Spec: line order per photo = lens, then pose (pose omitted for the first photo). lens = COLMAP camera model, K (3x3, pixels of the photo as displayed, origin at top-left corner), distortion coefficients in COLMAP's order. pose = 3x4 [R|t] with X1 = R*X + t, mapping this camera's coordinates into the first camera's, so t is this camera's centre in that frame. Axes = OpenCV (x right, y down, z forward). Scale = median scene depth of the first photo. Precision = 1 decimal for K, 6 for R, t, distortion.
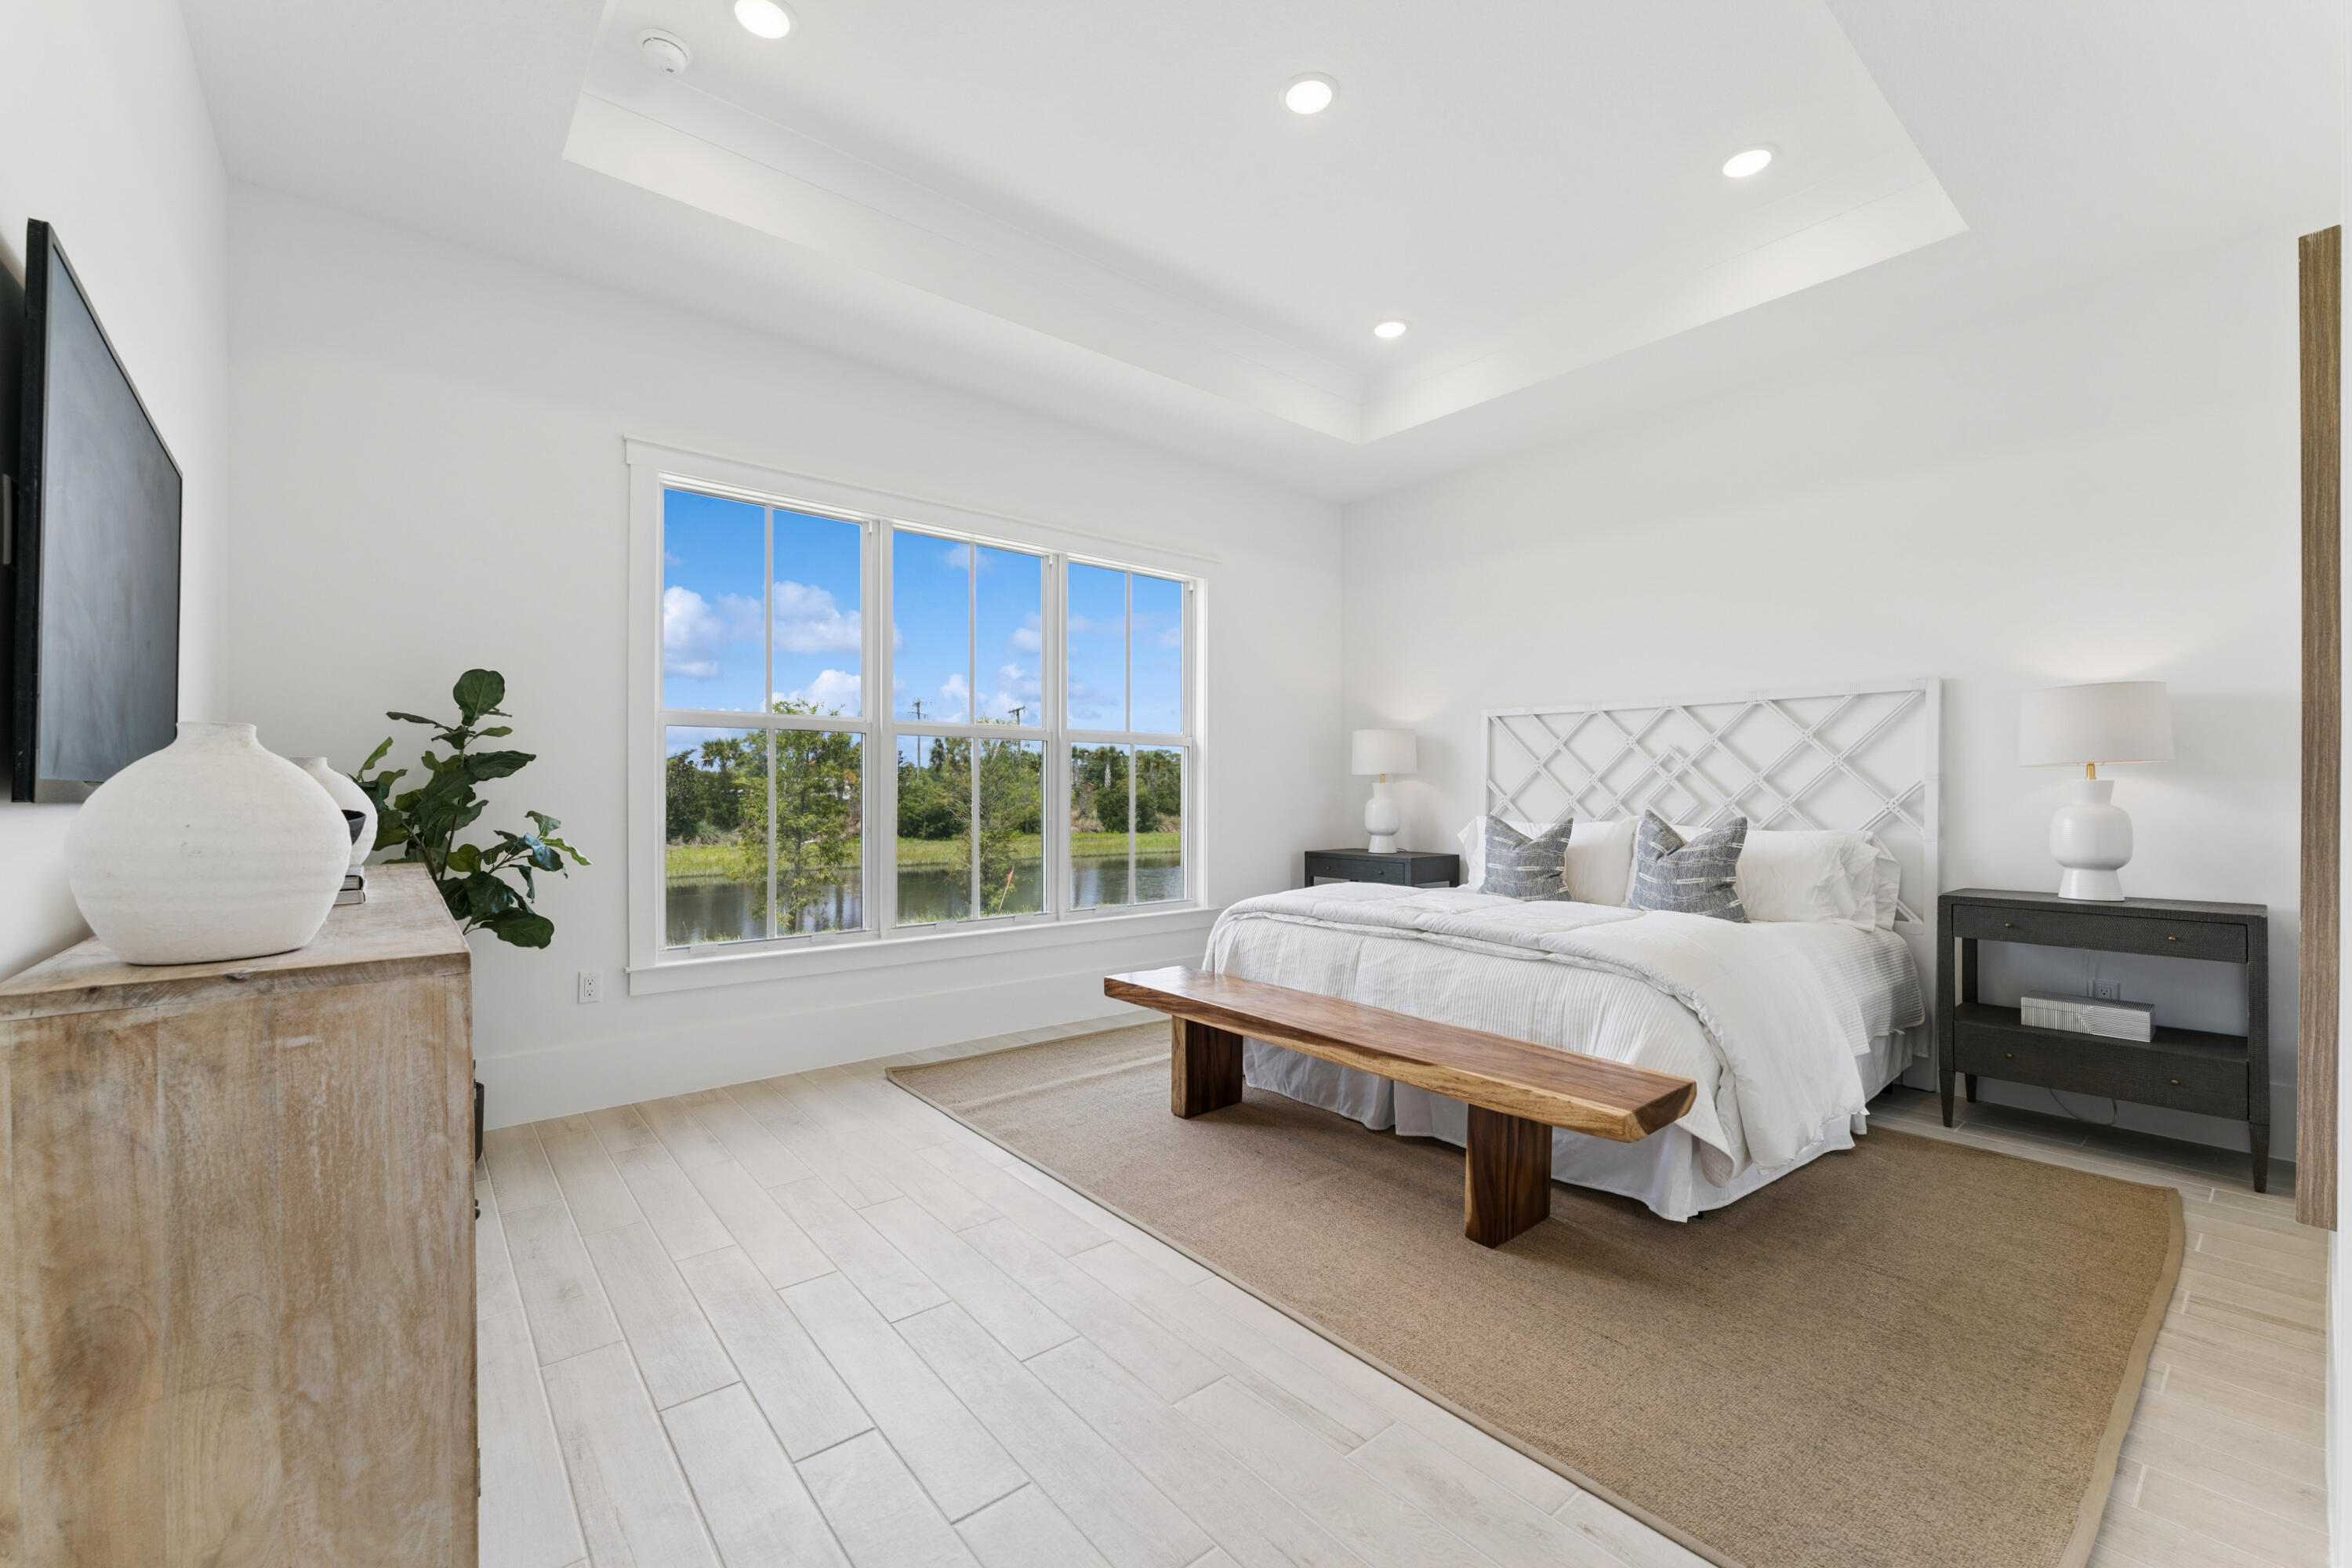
lens RADIAL K [[962.1, 0, 1176.0], [0, 962.1, 784.0], [0, 0, 1]] dist [0.007445, 0.000053]
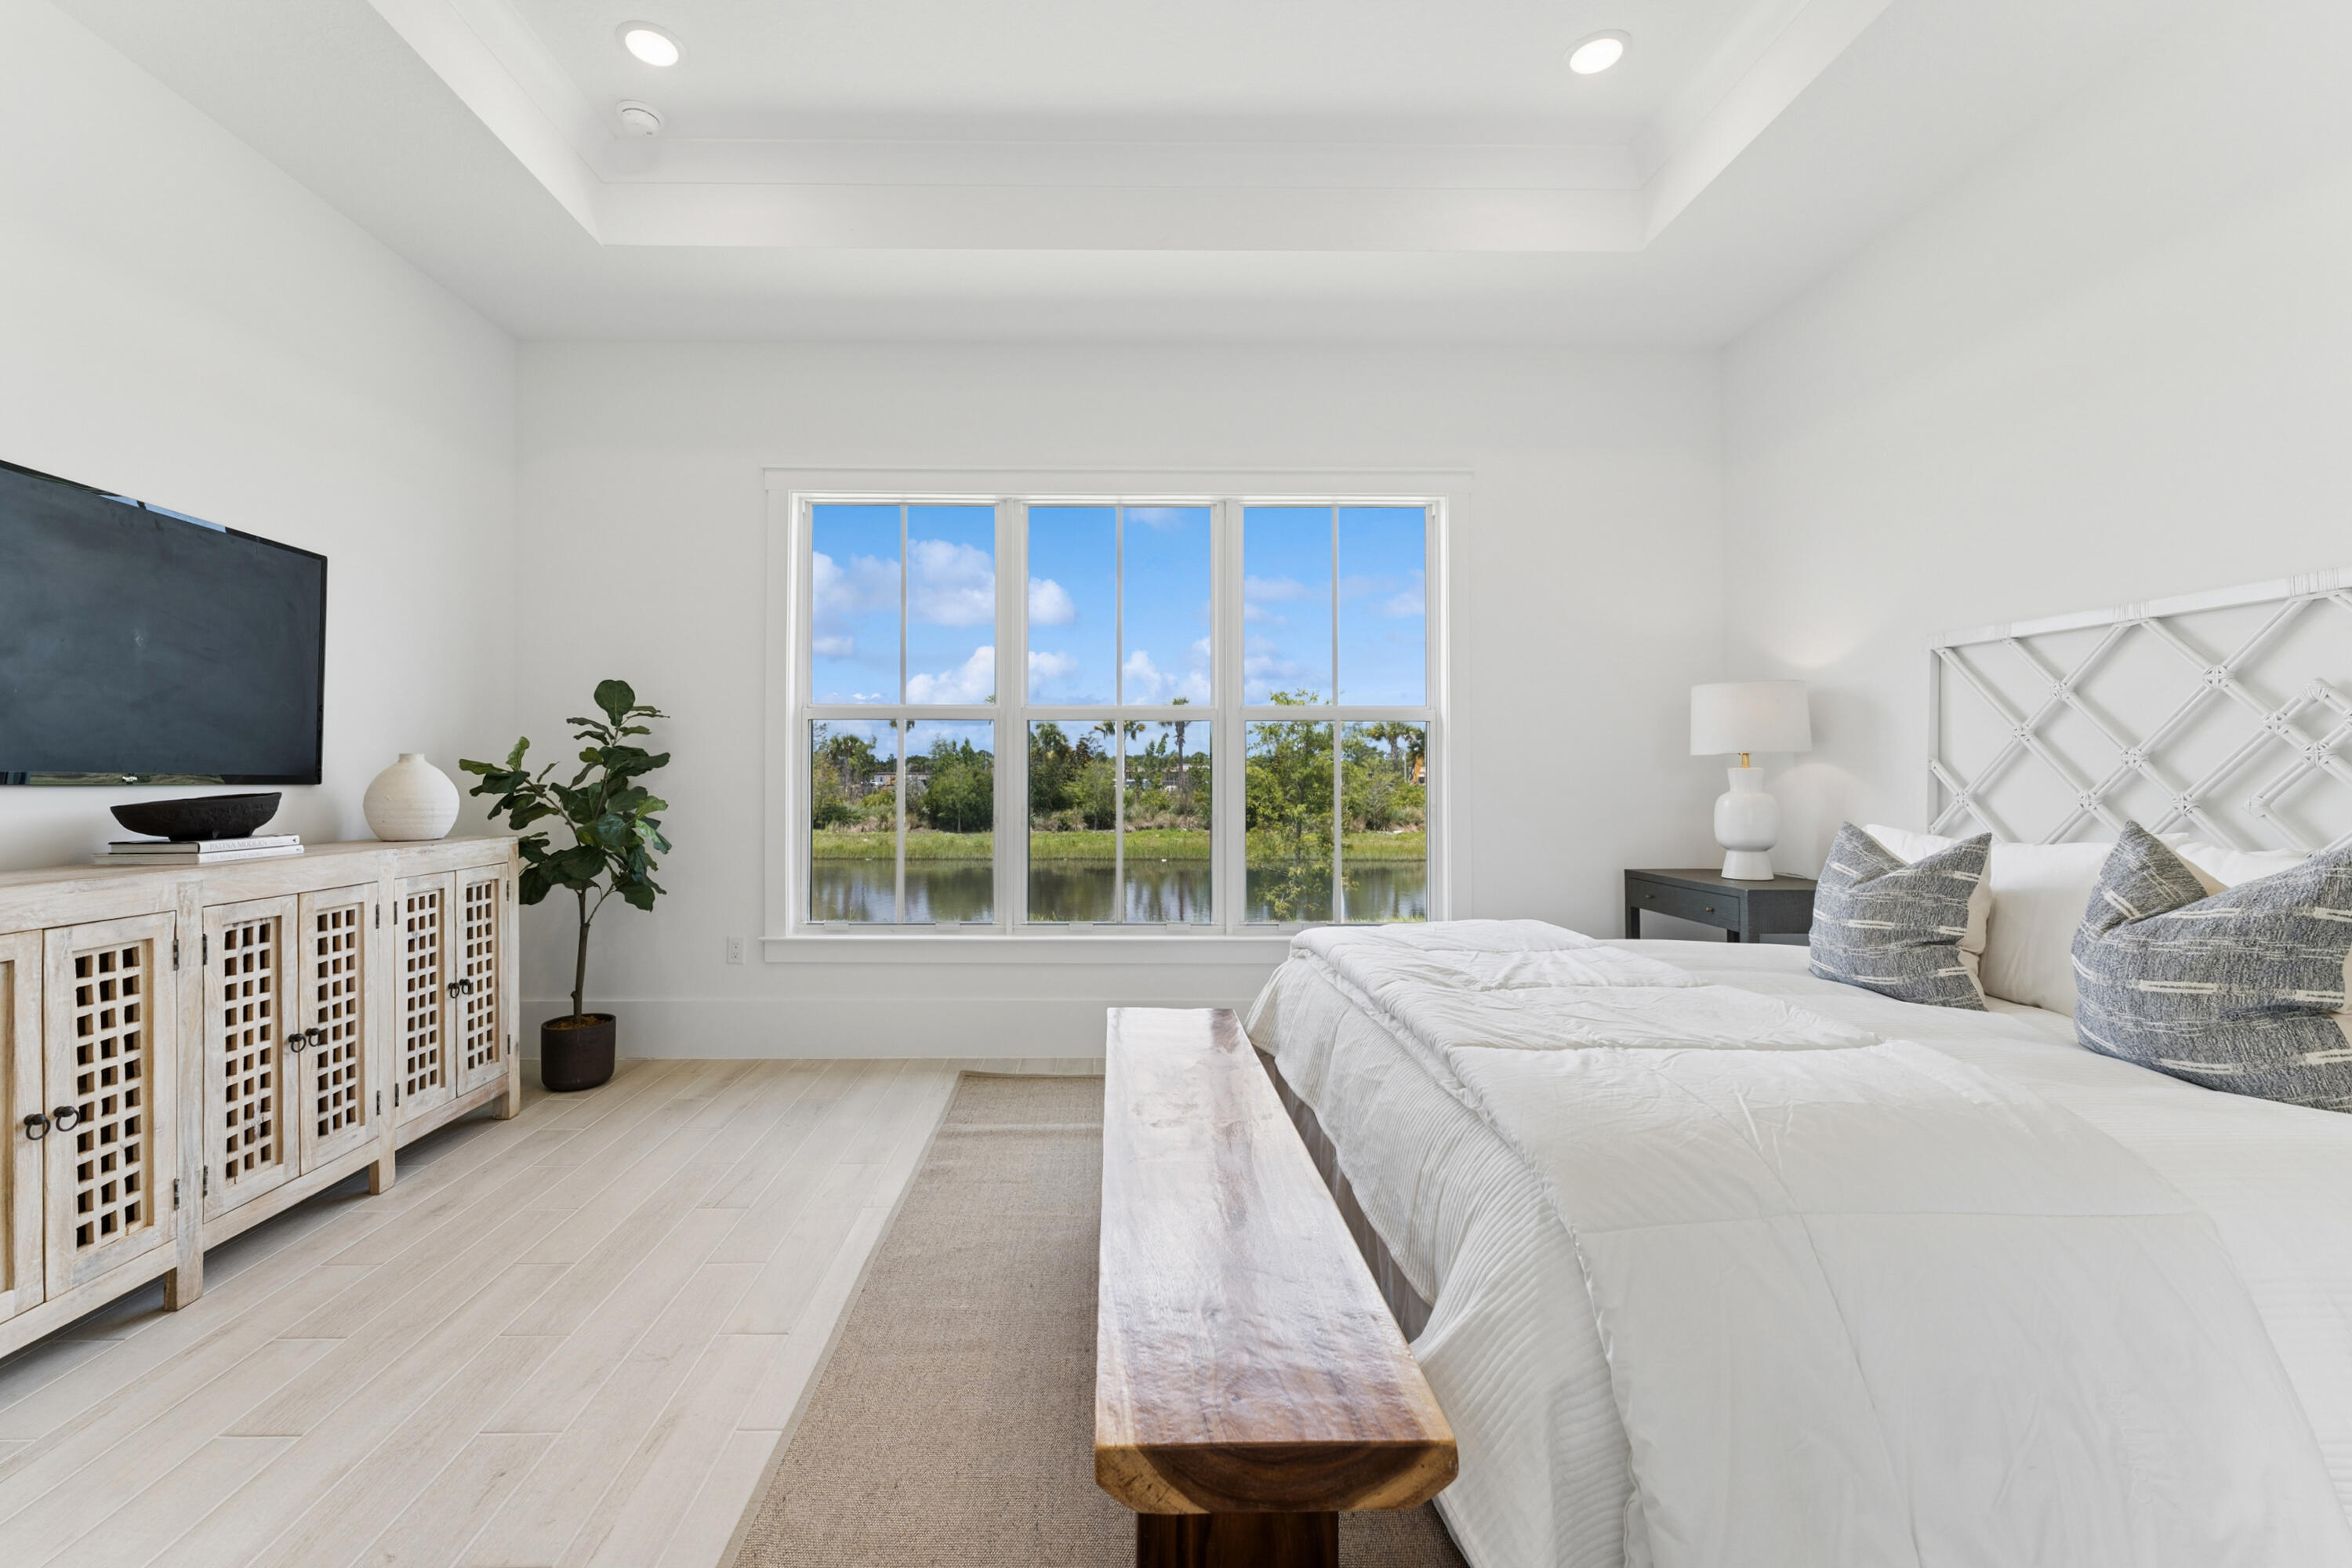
lens RADIAL K [[972.1, 0, 1170.2], [0, 972.1, 775.4], [0, 0, 1]] dist [0.002176, -0.000060]
pose [[0.774616, -0.003743, -0.632420, 0.408567], [0.003369, 0.999993, -0.001793, 0.004297], [0.632423, -0.000742, 0.774623, 0.334107]]
